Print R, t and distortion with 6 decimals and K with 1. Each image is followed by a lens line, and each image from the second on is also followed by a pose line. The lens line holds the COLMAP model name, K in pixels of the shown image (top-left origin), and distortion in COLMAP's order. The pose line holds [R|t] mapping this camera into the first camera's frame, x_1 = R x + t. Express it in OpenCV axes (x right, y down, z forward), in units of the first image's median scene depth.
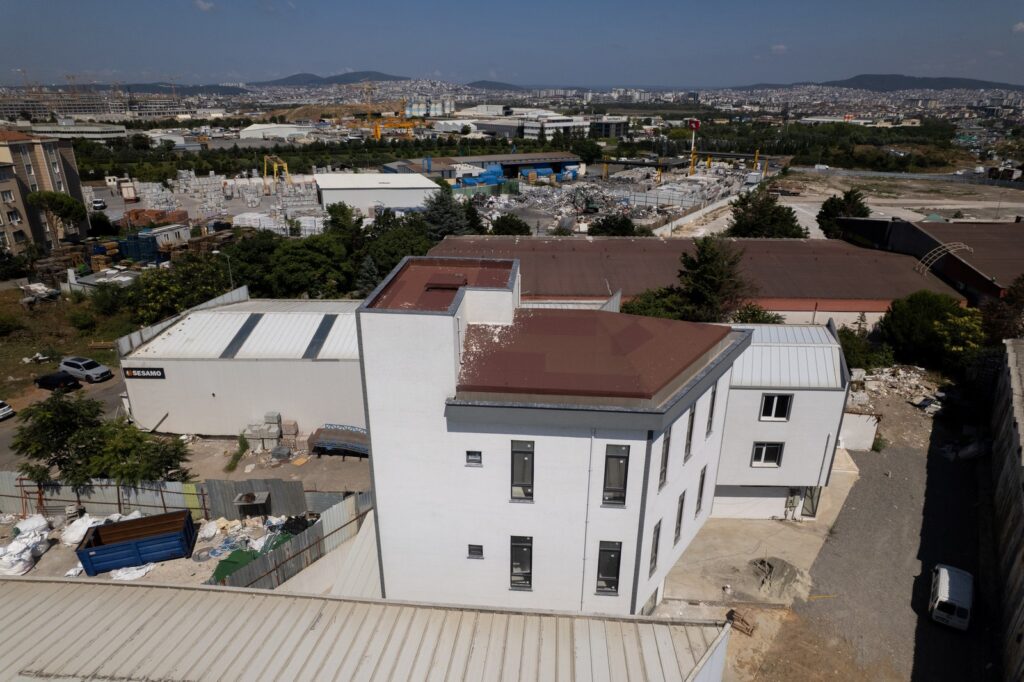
lens RADIAL K [[654.7, 0, 513.5], [0, 654.7, 344.2], [0, 0, 1]] dist [-0.081950, 0.071352]
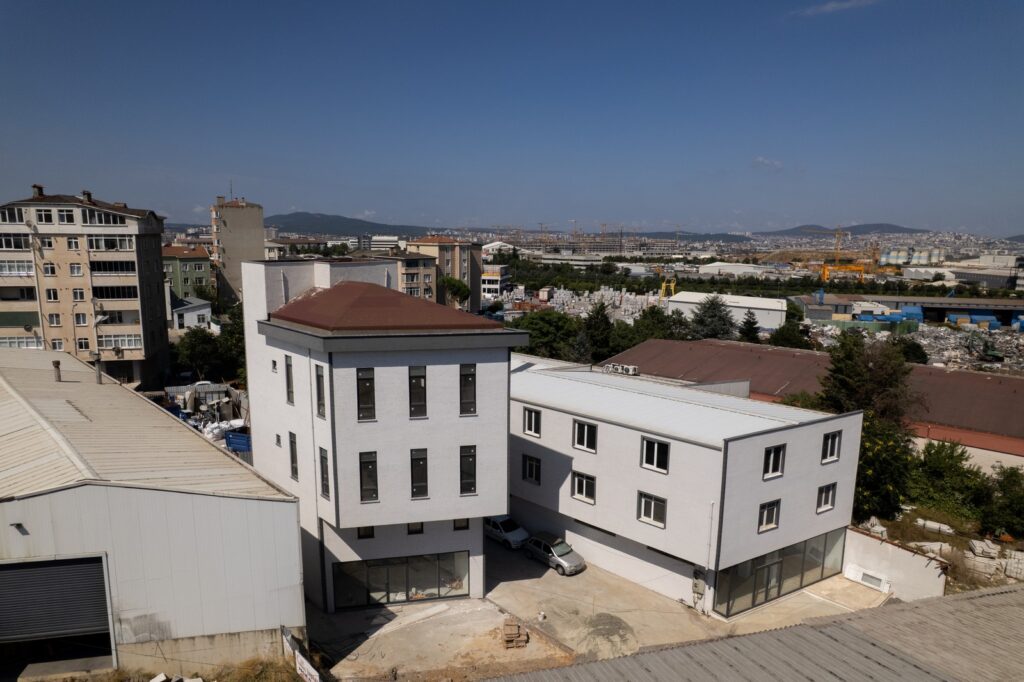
lens RADIAL K [[654.7, 0, 513.5], [0, 654.7, 344.2], [0, 0, 1]] dist [-0.081950, 0.071352]
pose [[0.751190, 0.112909, -0.650358, 0.306988], [-0.249944, 0.960552, -0.121933, 0.039918], [0.610935, 0.254148, 0.749778, 0.048212]]
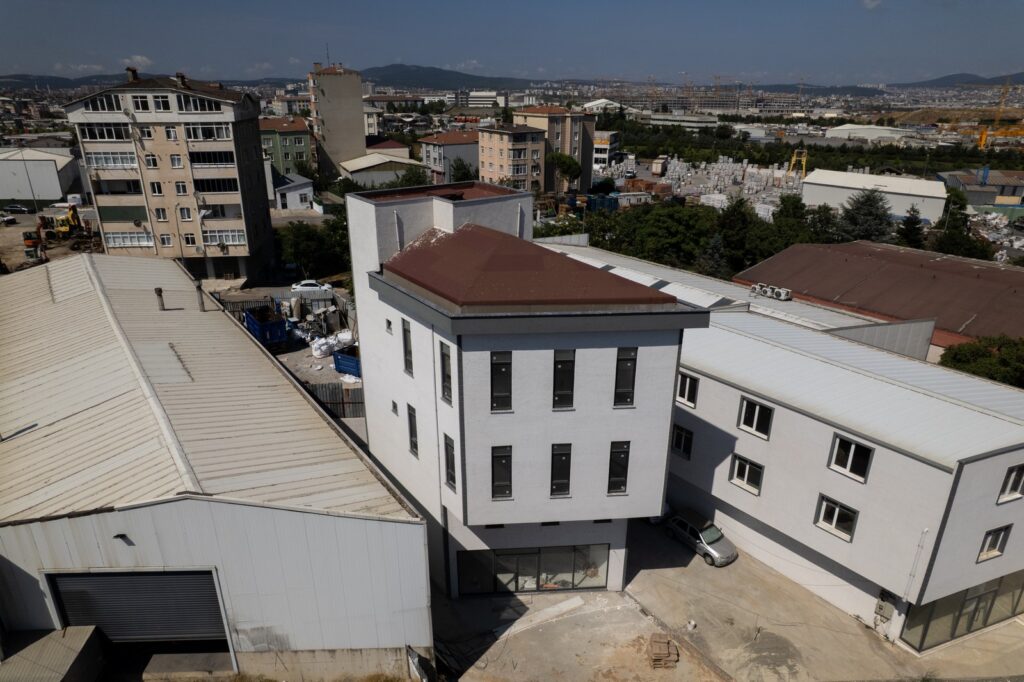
lens RADIAL K [[654.7, 0, 513.5], [0, 654.7, 344.2], [0, 0, 1]] dist [-0.081950, 0.071352]
pose [[0.646545, 0.280157, -0.709572, 0.234610], [-0.281249, 0.952145, 0.119663, -0.002703], [0.709140, 0.122199, 0.694398, 0.069152]]
